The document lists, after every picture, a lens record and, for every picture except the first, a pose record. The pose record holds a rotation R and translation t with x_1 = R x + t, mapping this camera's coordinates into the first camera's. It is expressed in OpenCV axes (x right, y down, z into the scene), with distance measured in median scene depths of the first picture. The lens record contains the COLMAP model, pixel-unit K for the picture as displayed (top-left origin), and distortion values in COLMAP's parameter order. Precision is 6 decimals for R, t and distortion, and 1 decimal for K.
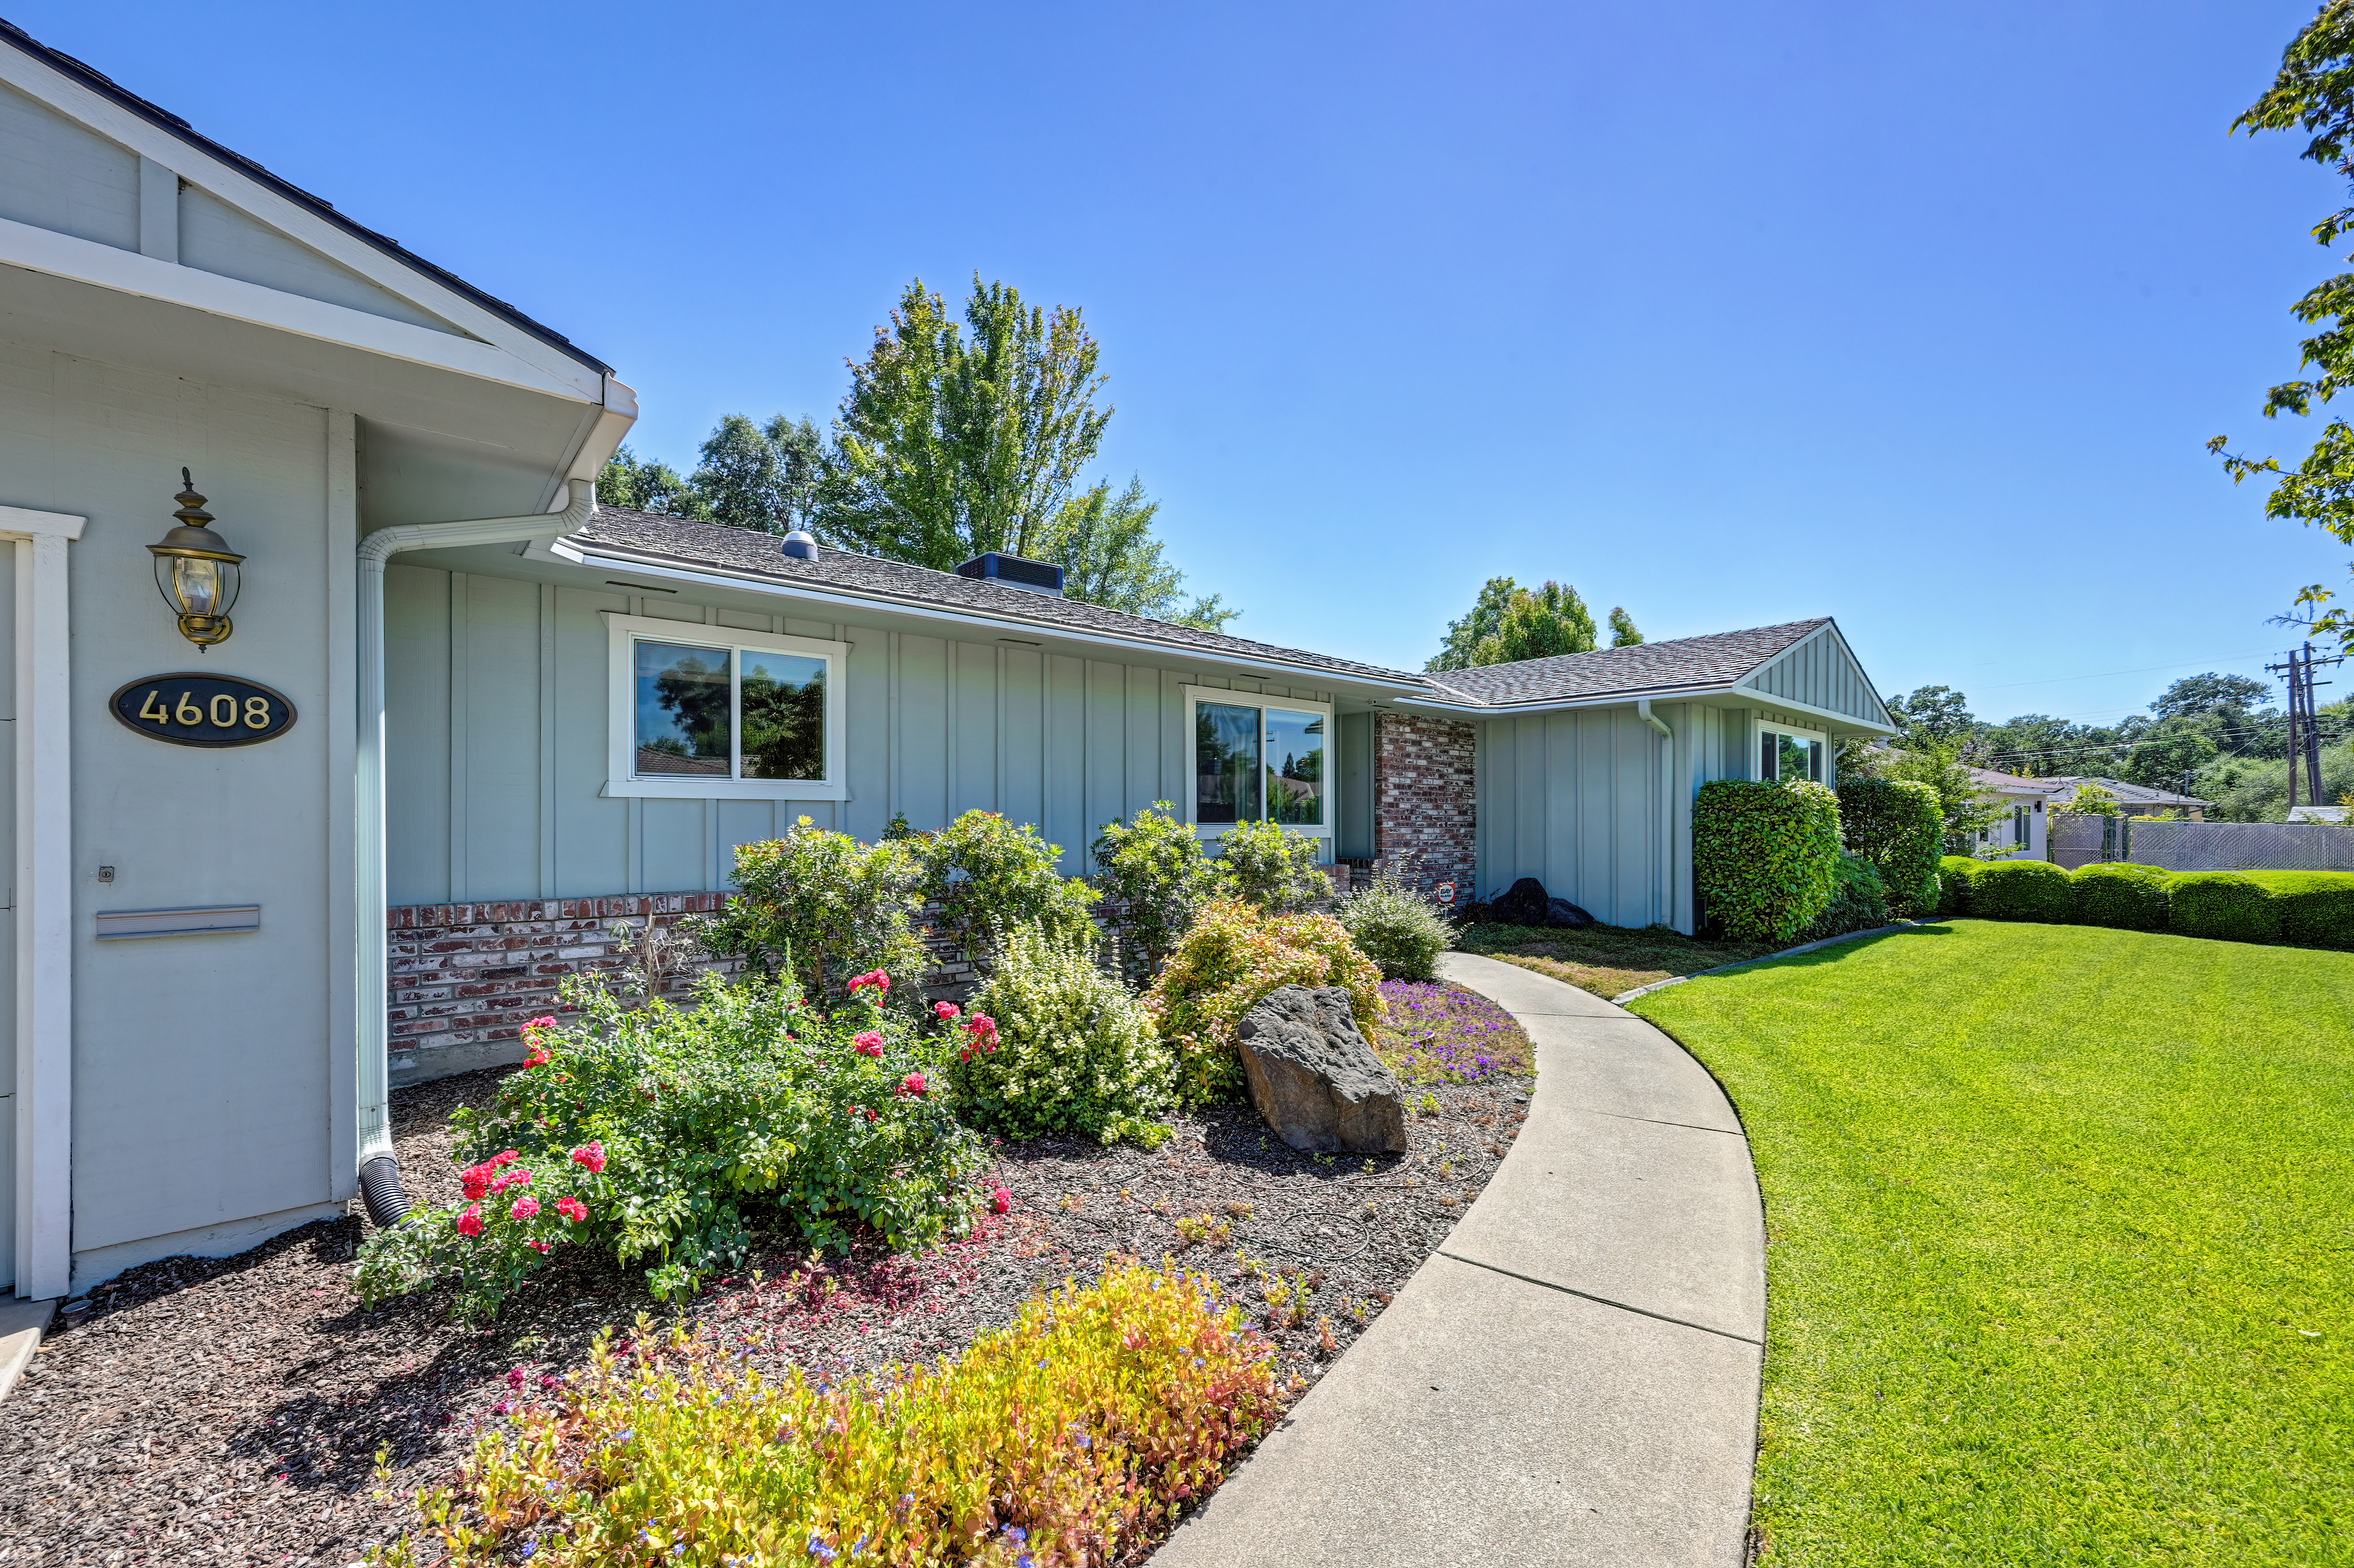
lens RADIAL K [[948.8, 0, 1184.5], [0, 948.8, 820.4], [0, 0, 1]] dist [-0.000430, -0.000102]
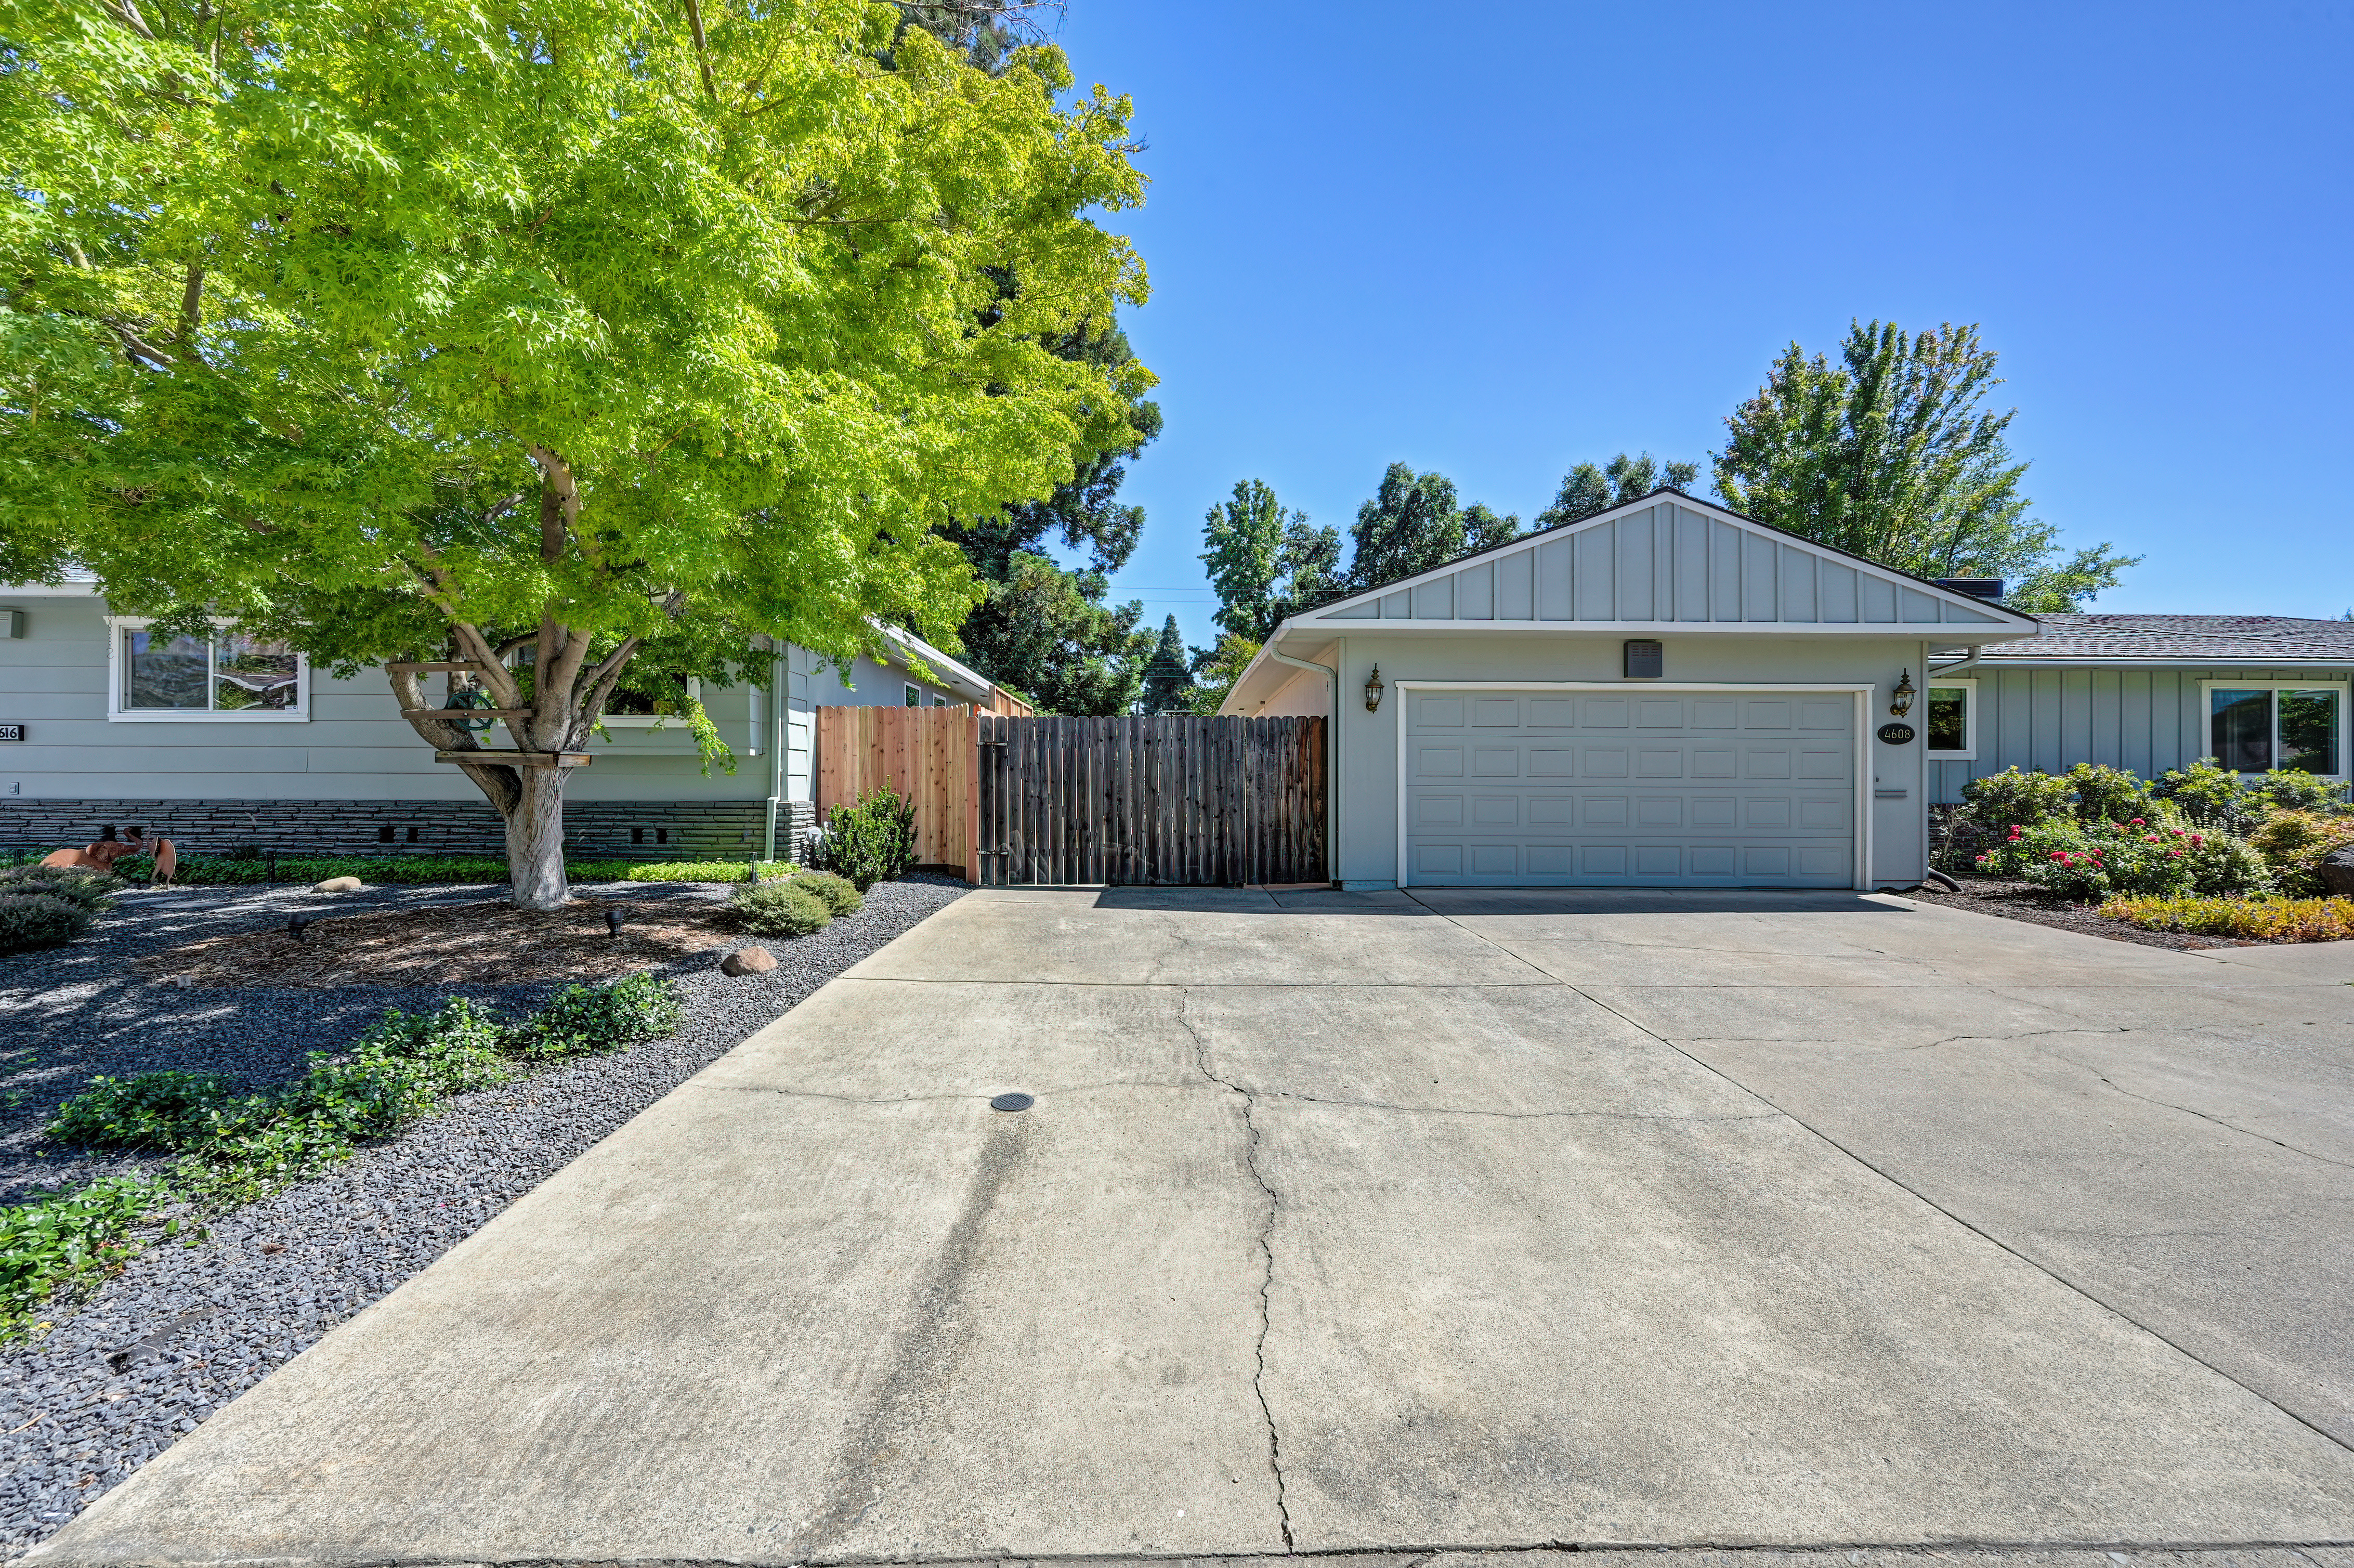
lens RADIAL K [[943.5, 0, 1182.2], [0, 943.5, 800.4], [0, 0, 1]] dist [0.000350, 0.000244]
pose [[0.772712, 0.009314, -0.634688, -0.216298], [-0.003072, 0.999935, 0.010935, 0.025130], [0.634749, -0.006500, 0.772691, -0.851363]]
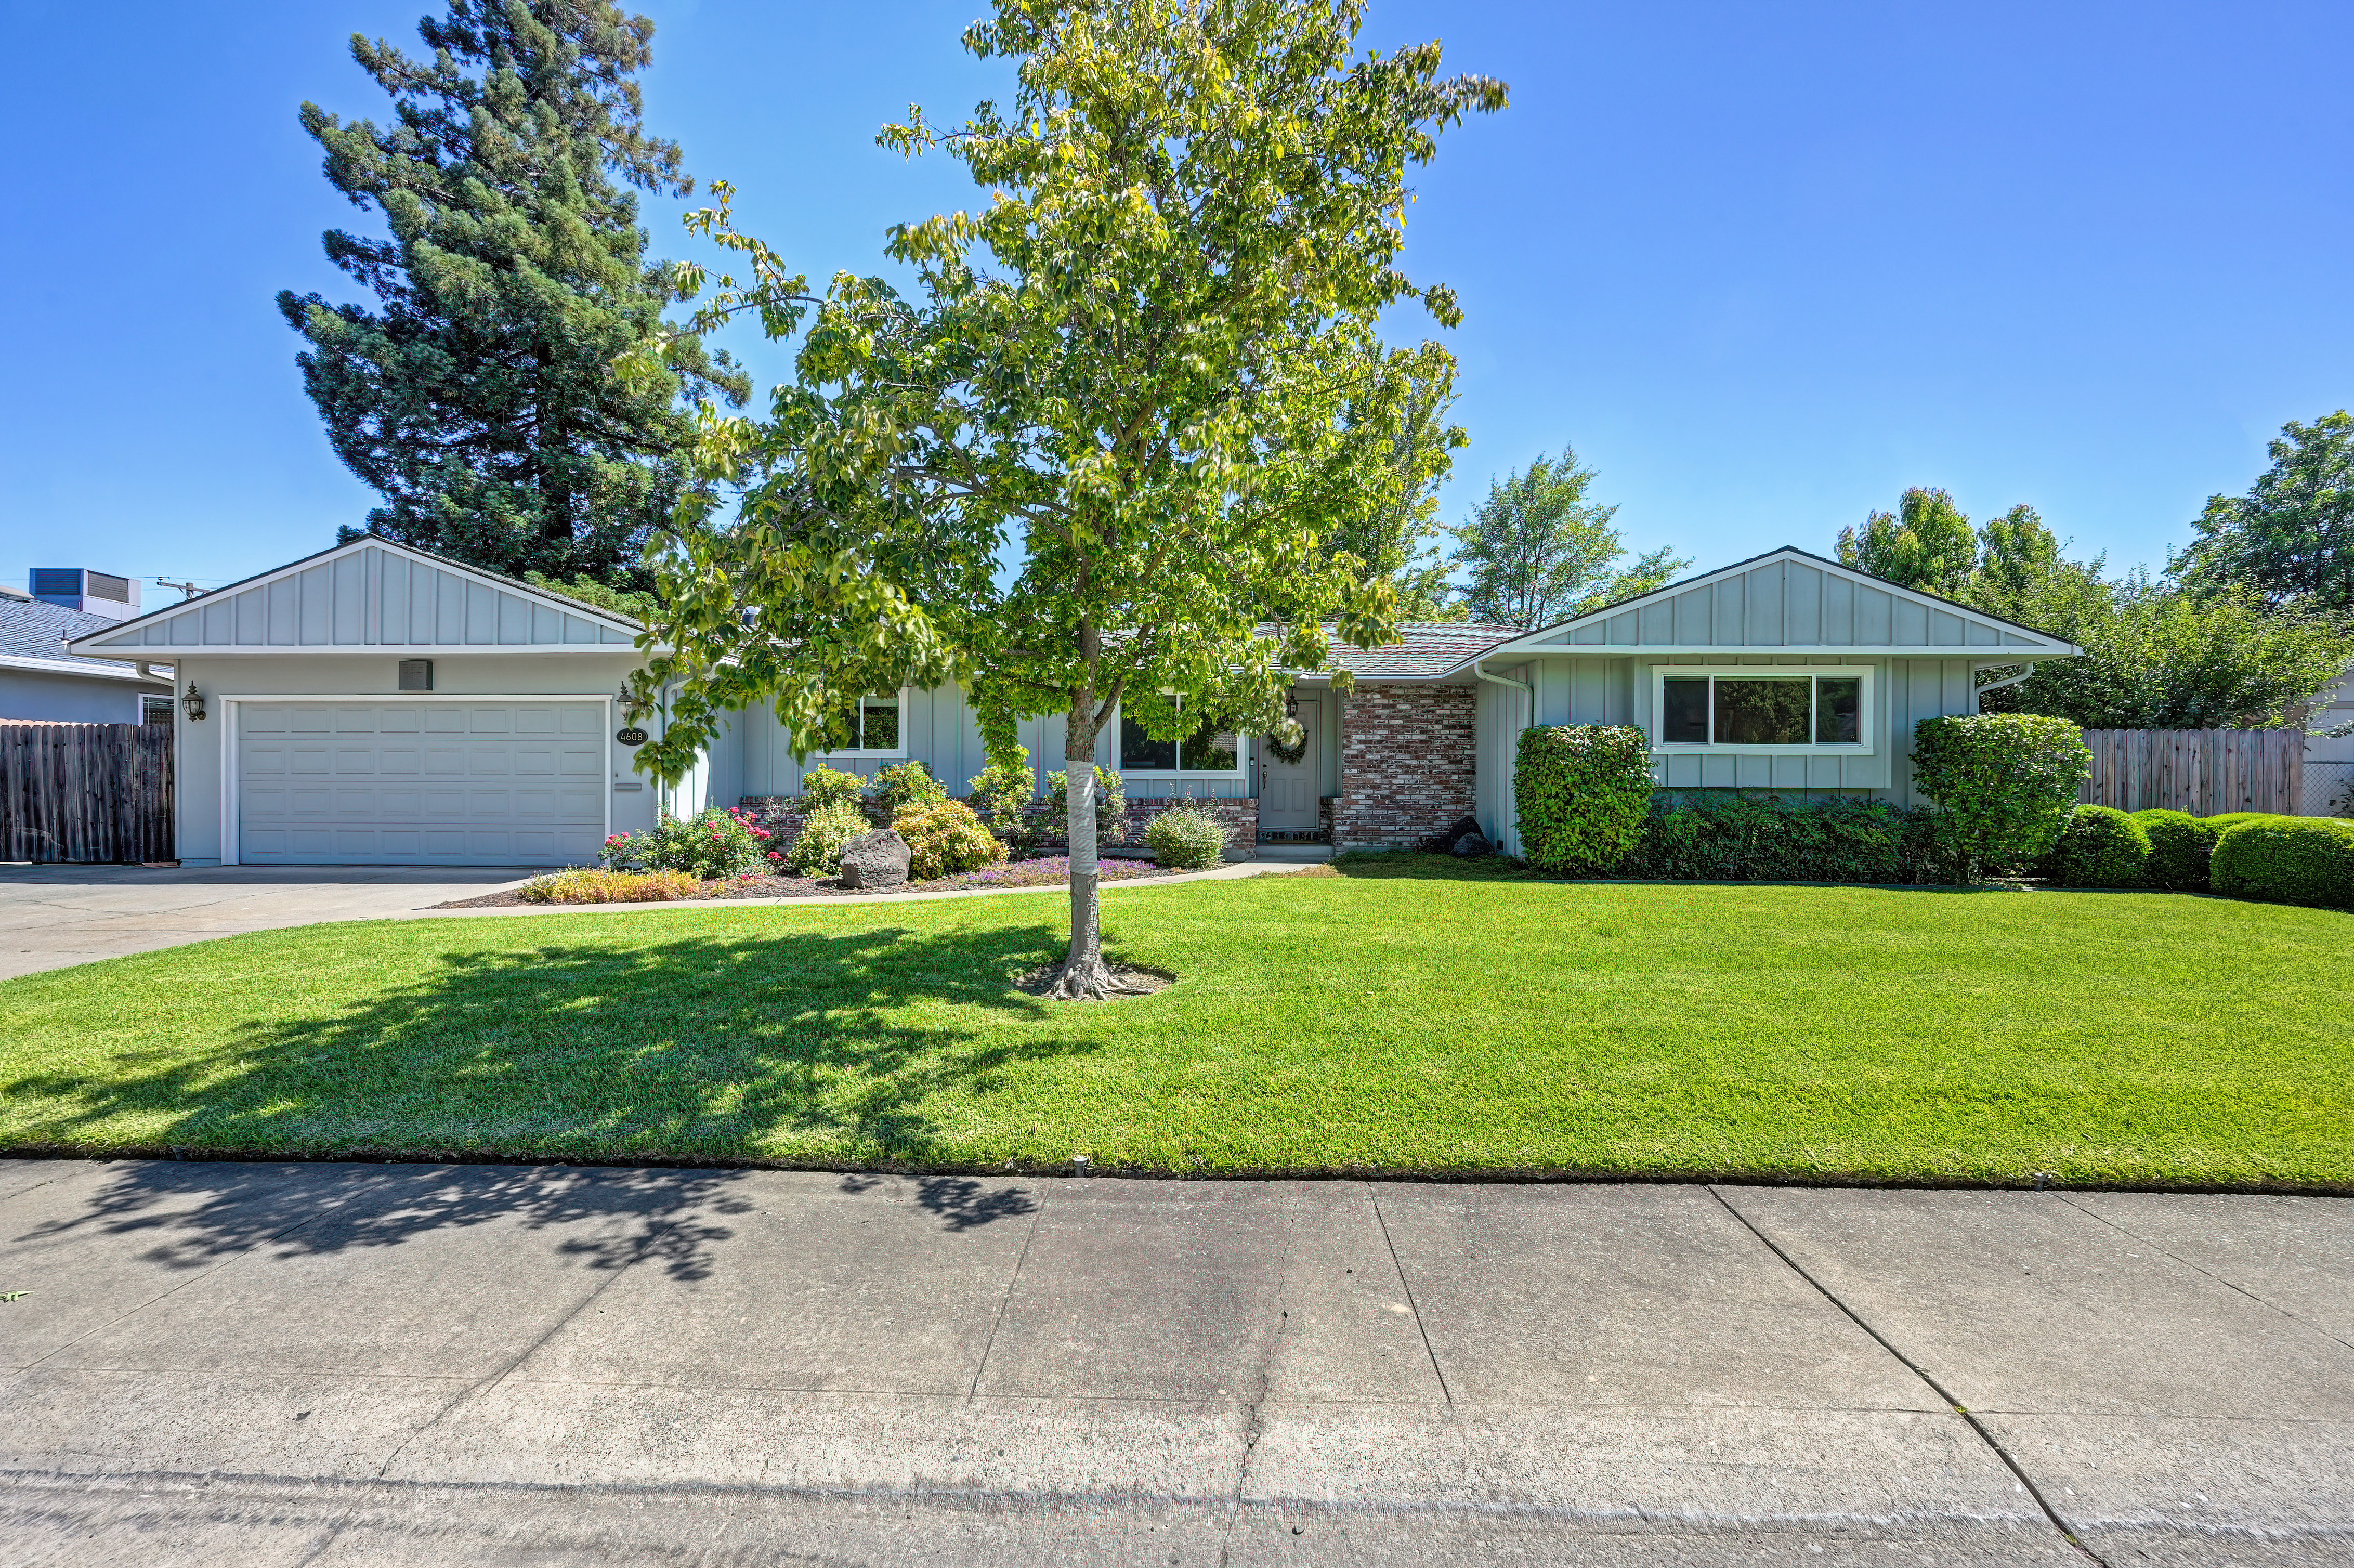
lens RADIAL K [[908.8, 0, 1177.0], [0, 908.8, 784.0], [0, 0, 1]] dist [0.000064, 0.000035]
pose [[0.733065, 0.002886, -0.680153, 0.858534], [-0.002186, 0.999996, 0.001887, 0.019227], [0.680156, 0.000104, 0.733068, -0.072183]]
